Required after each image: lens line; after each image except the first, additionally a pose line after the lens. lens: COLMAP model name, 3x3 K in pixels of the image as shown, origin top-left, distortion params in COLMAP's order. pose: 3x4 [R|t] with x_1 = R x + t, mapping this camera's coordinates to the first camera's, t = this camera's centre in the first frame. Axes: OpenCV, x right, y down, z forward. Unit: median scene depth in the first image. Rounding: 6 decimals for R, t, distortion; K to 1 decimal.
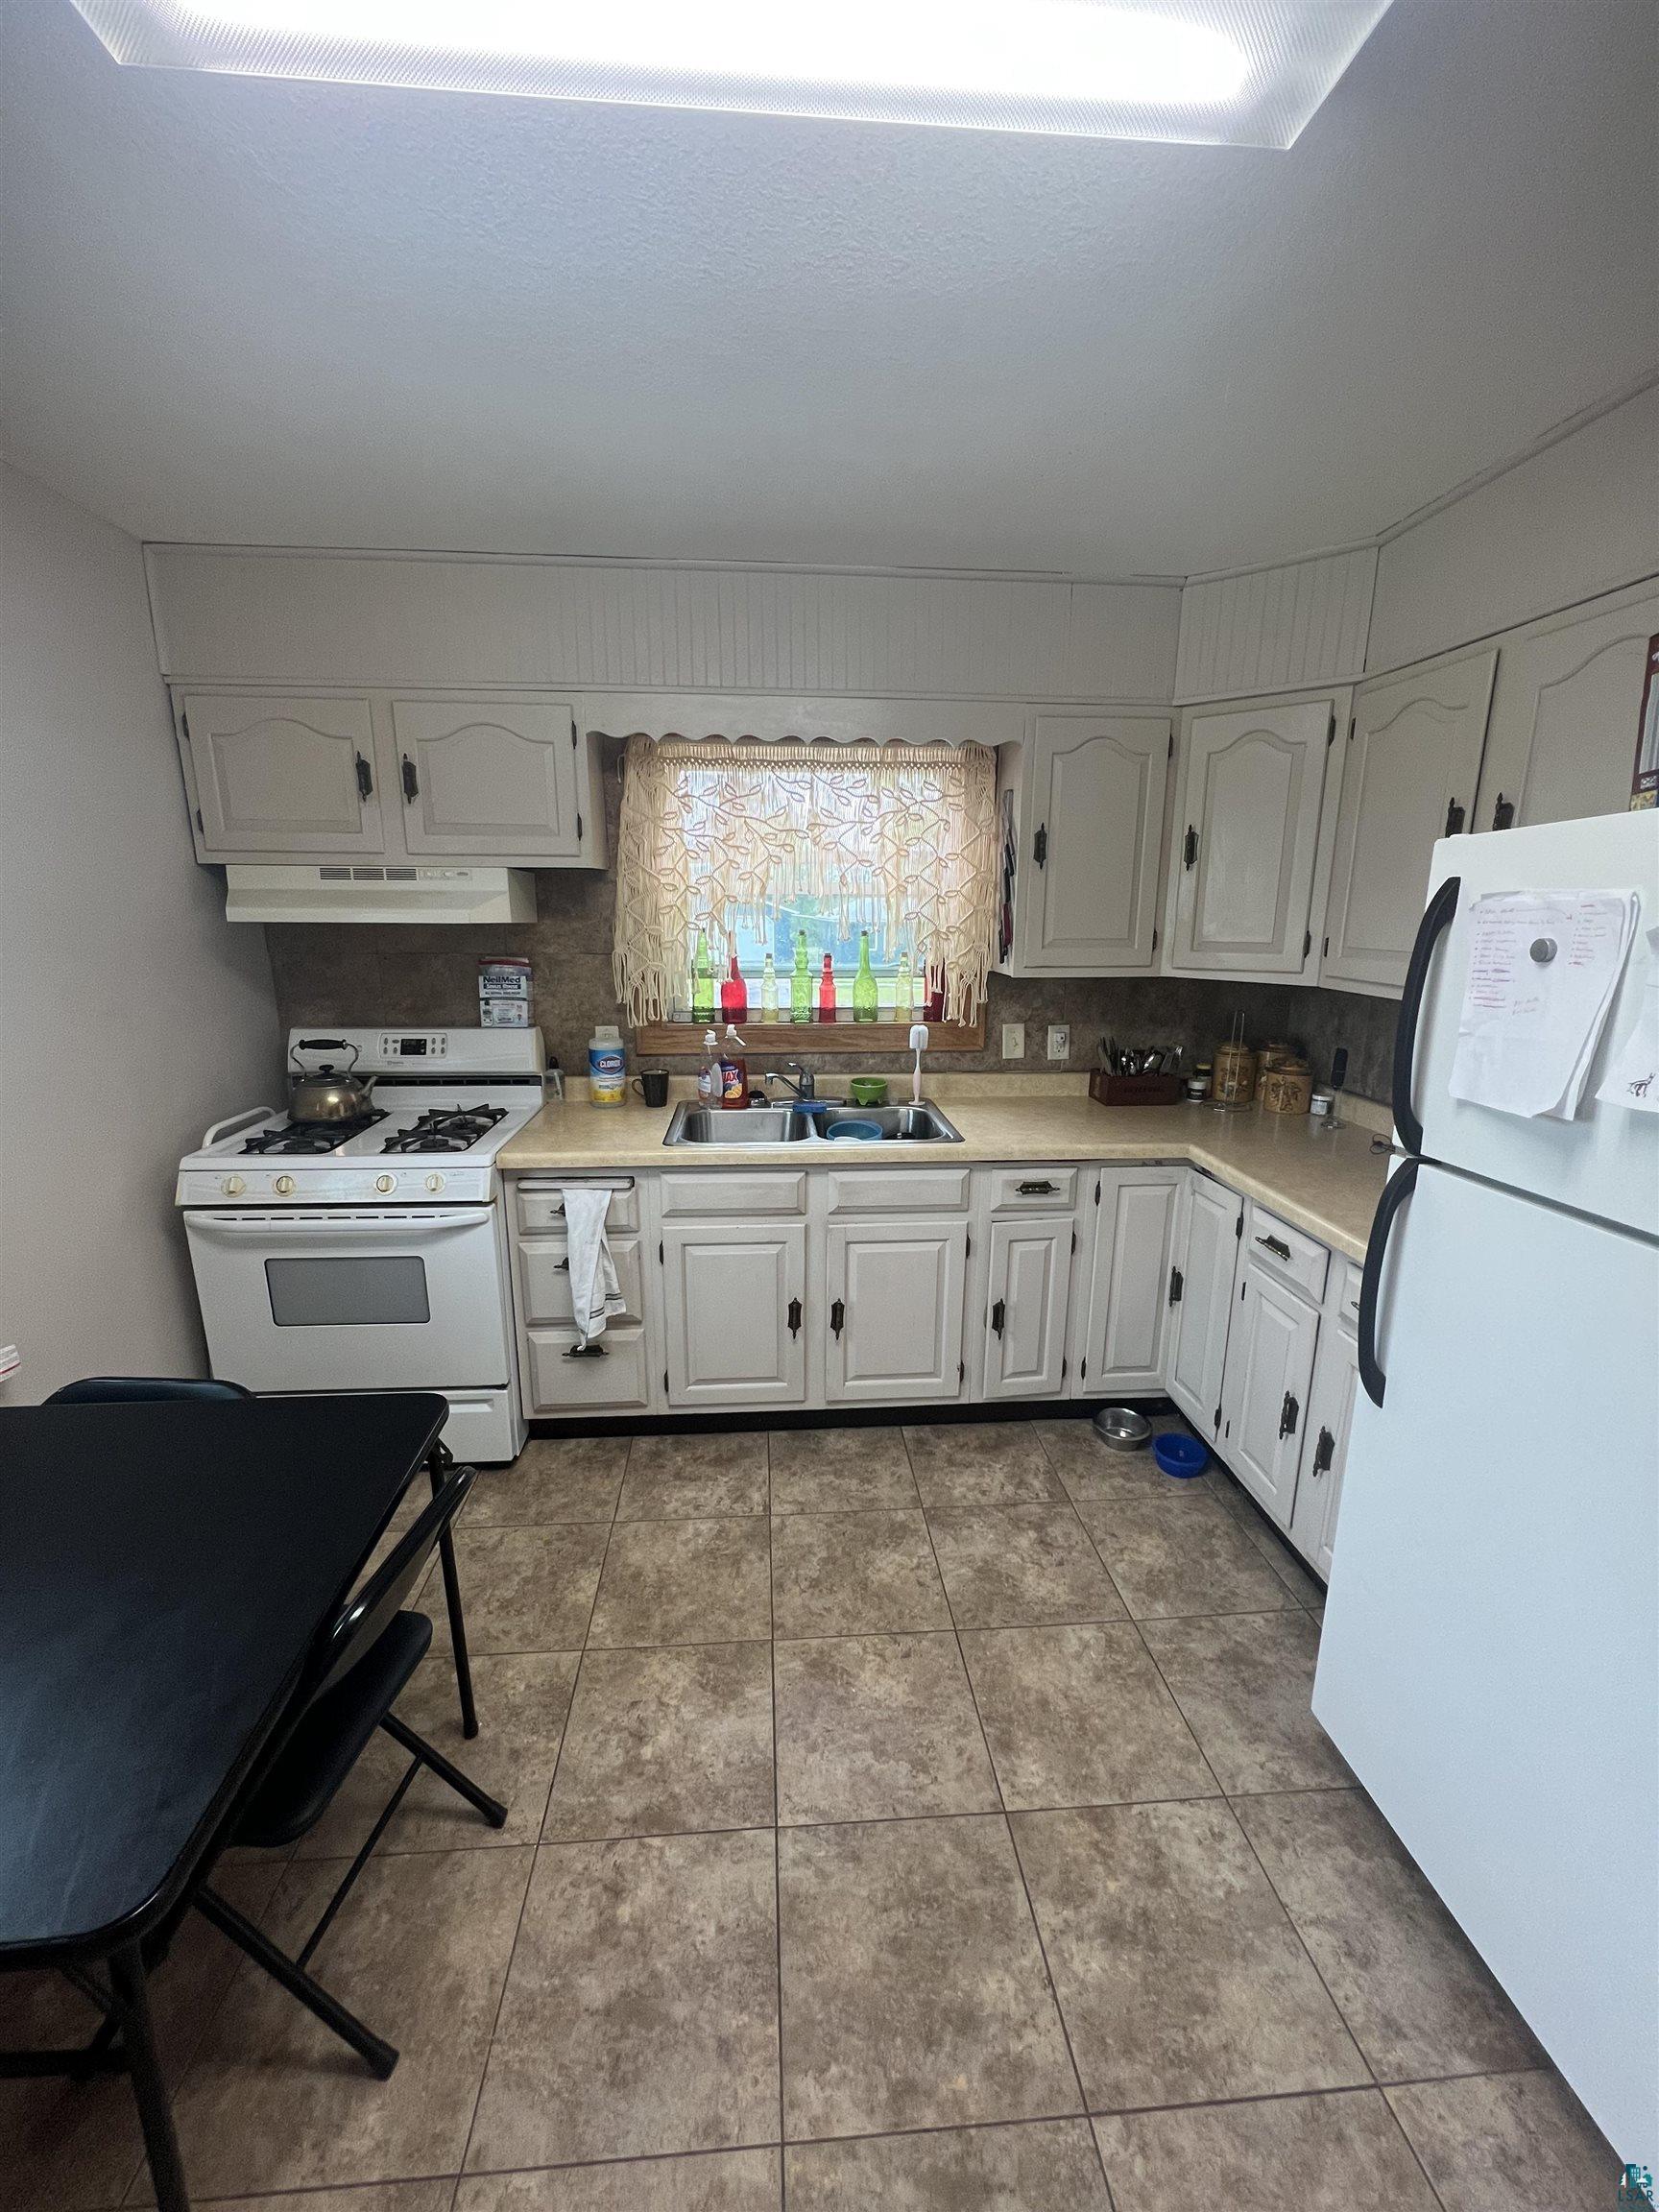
lens RADIAL K [[881.6, 0, 827.4], [0, 881.6, 1112.0], [0, 0, 1]] dist [-0.001594, -0.000029]
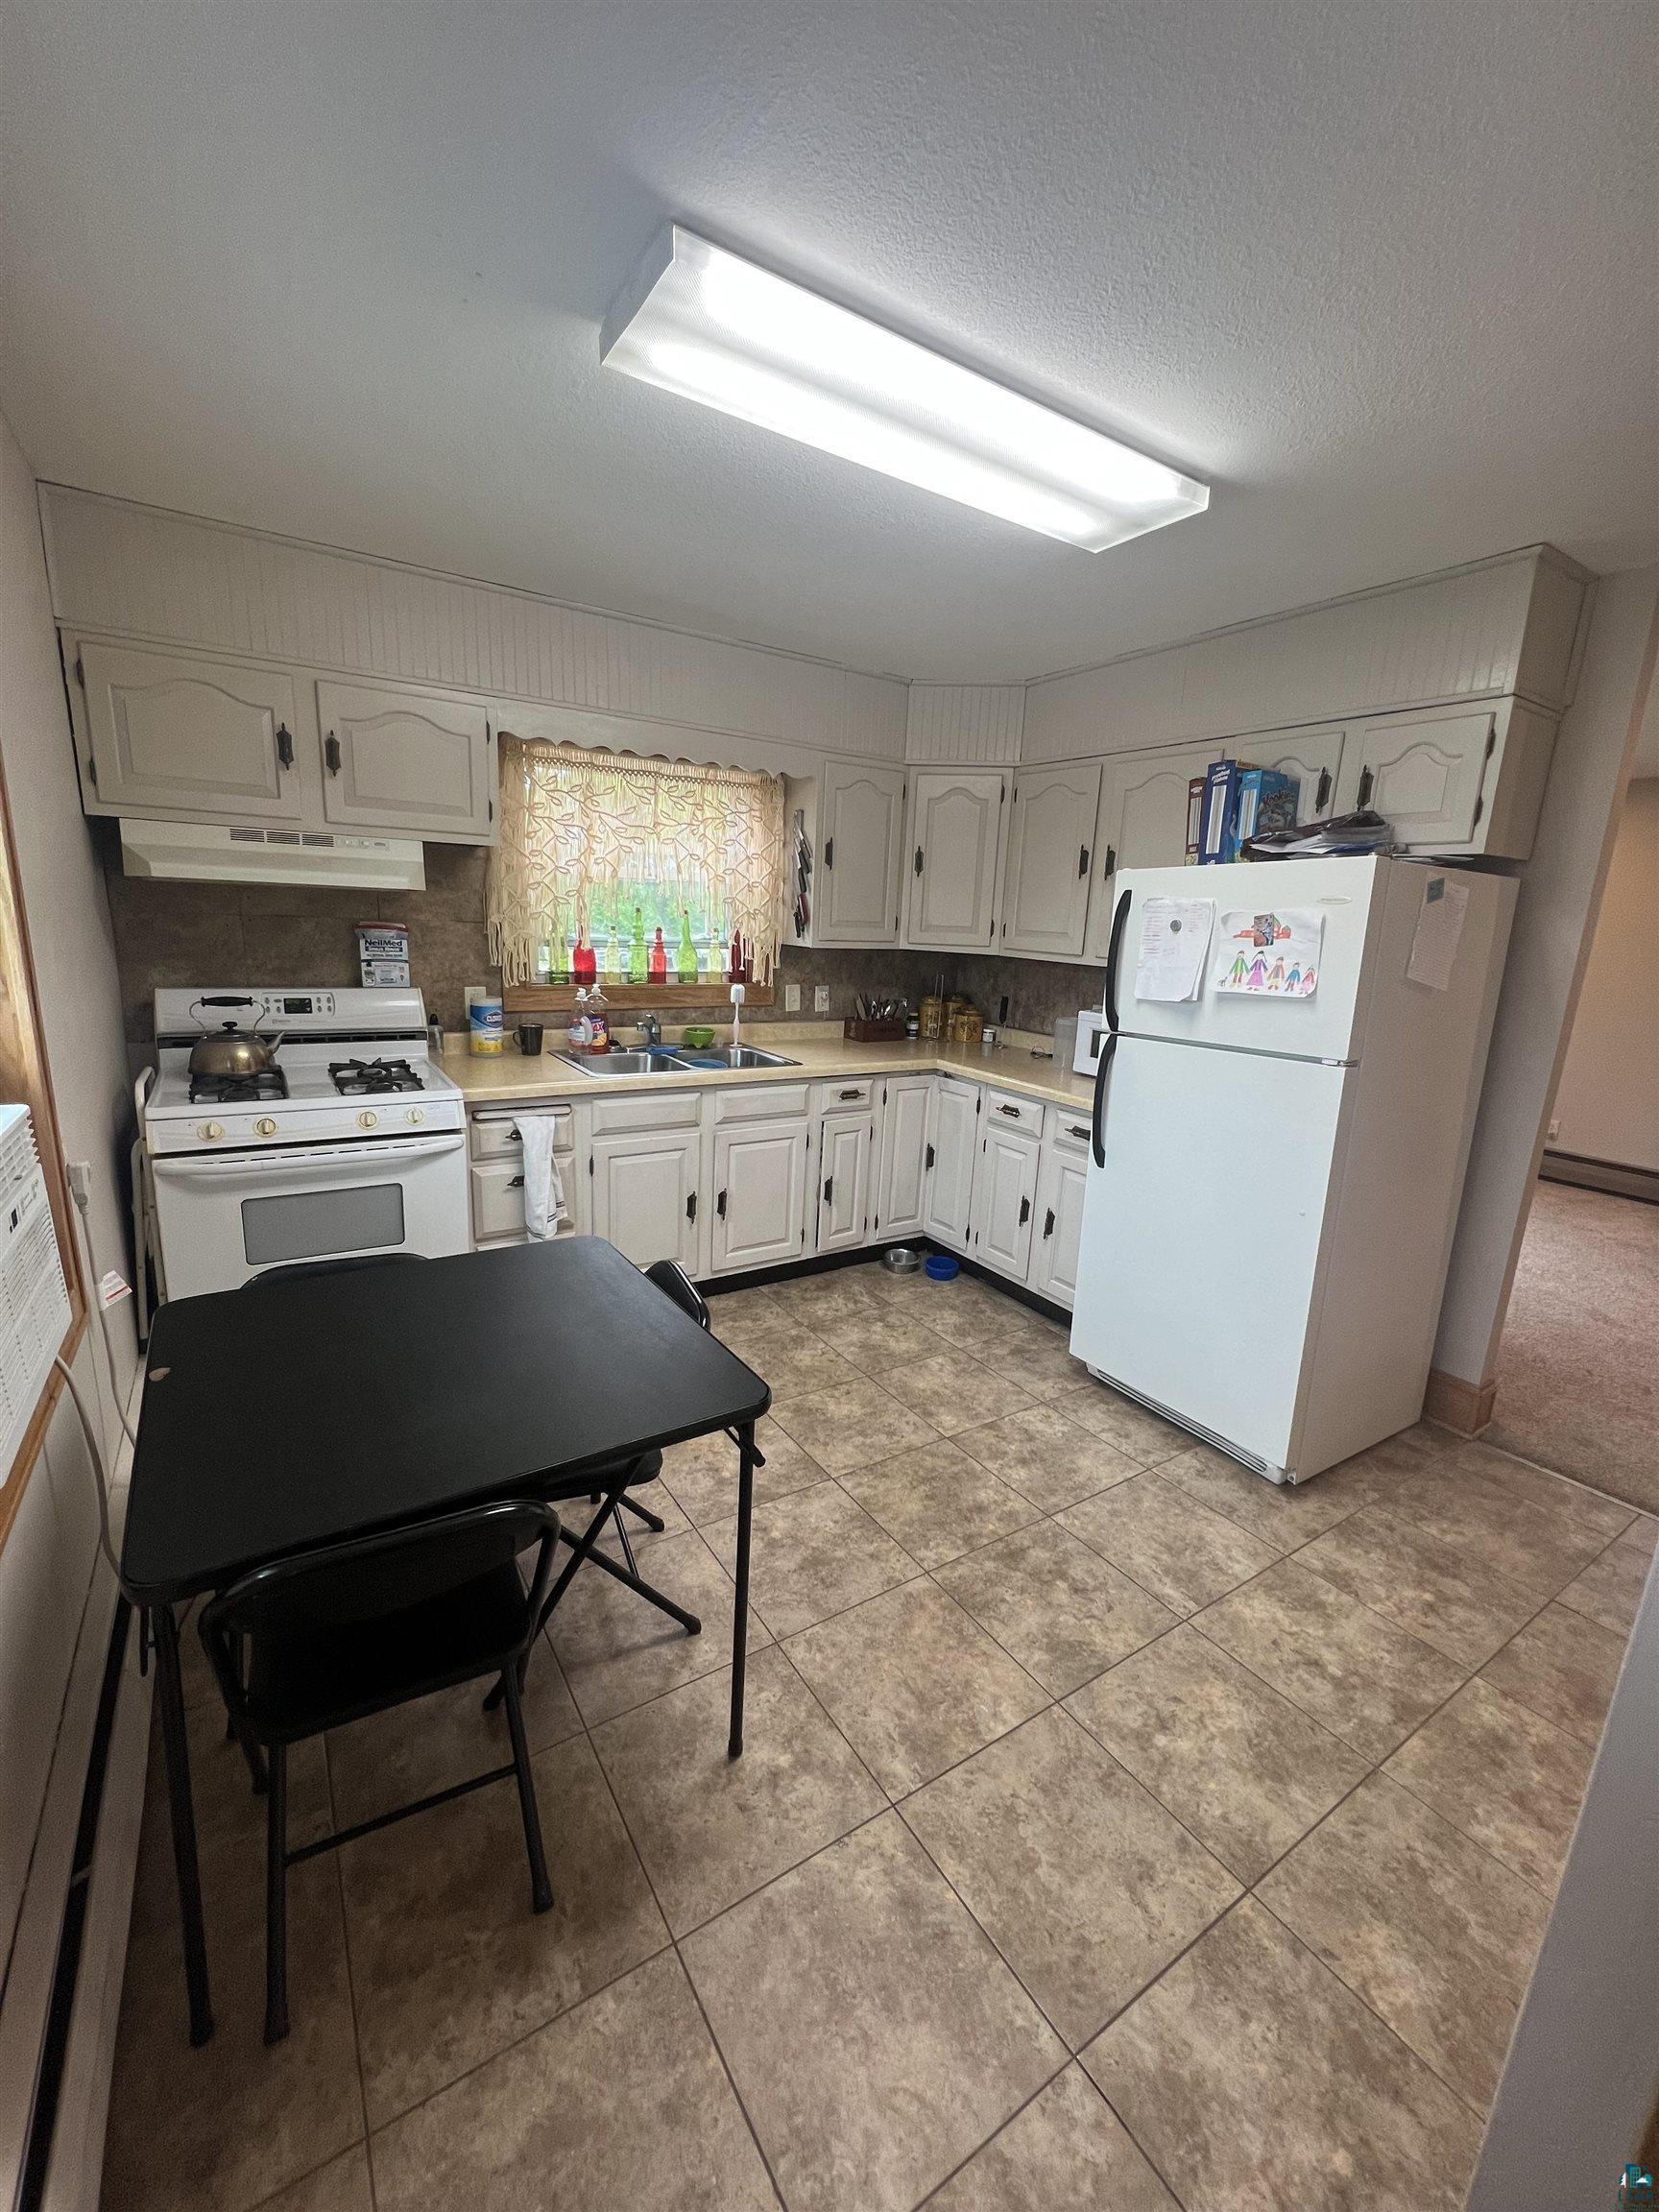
lens RADIAL K [[881.6, 0, 827.6], [0, 881.6, 1111.8], [0, 0, 1]] dist [-0.001594, -0.000029]
pose [[0.878236, -0.071486, 0.472854, -0.480515], [0.068109, 0.997382, 0.024283, 0.078246], [-0.473352, 0.010879, 0.880806, -0.242426]]
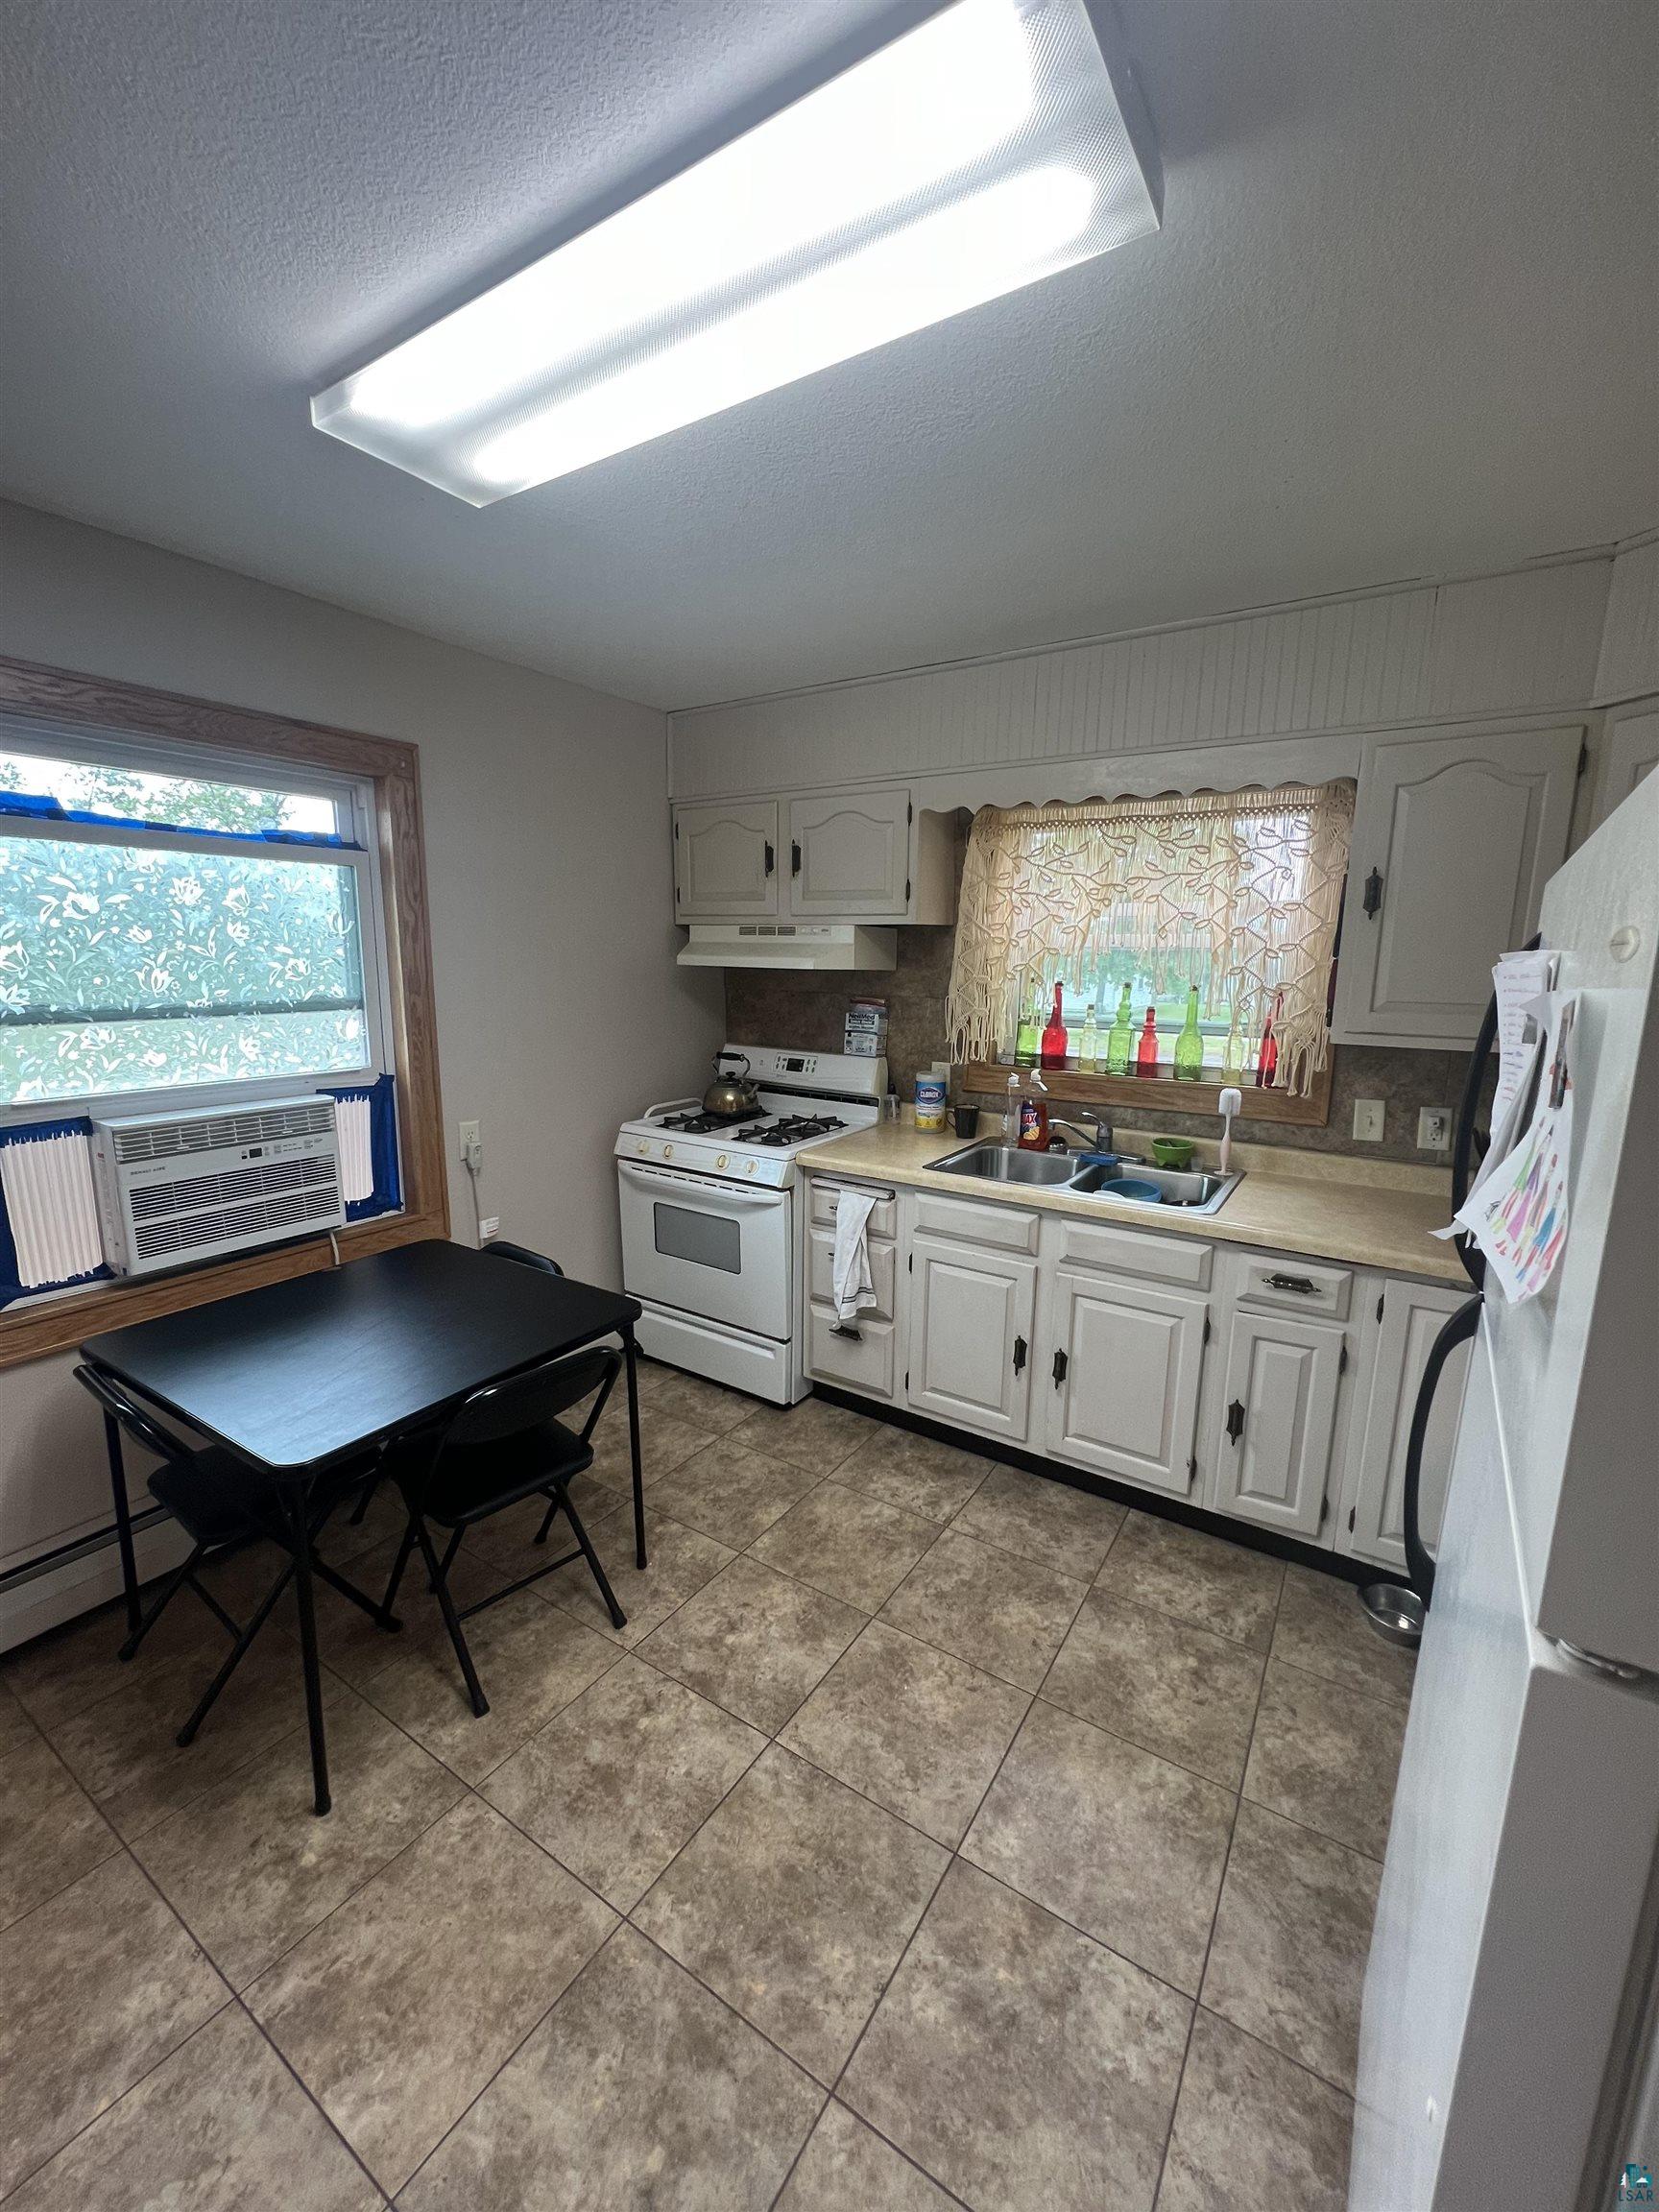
lens RADIAL K [[881.6, 0, 827.4], [0, 881.6, 1111.4], [0, 0, 1]] dist [-0.001594, -0.000029]
pose [[0.793123, 0.115995, -0.597914, 0.379914], [-0.147528, 0.989051, -0.003818, -0.011101], [0.590925, 0.091237, 0.801551, 0.019840]]
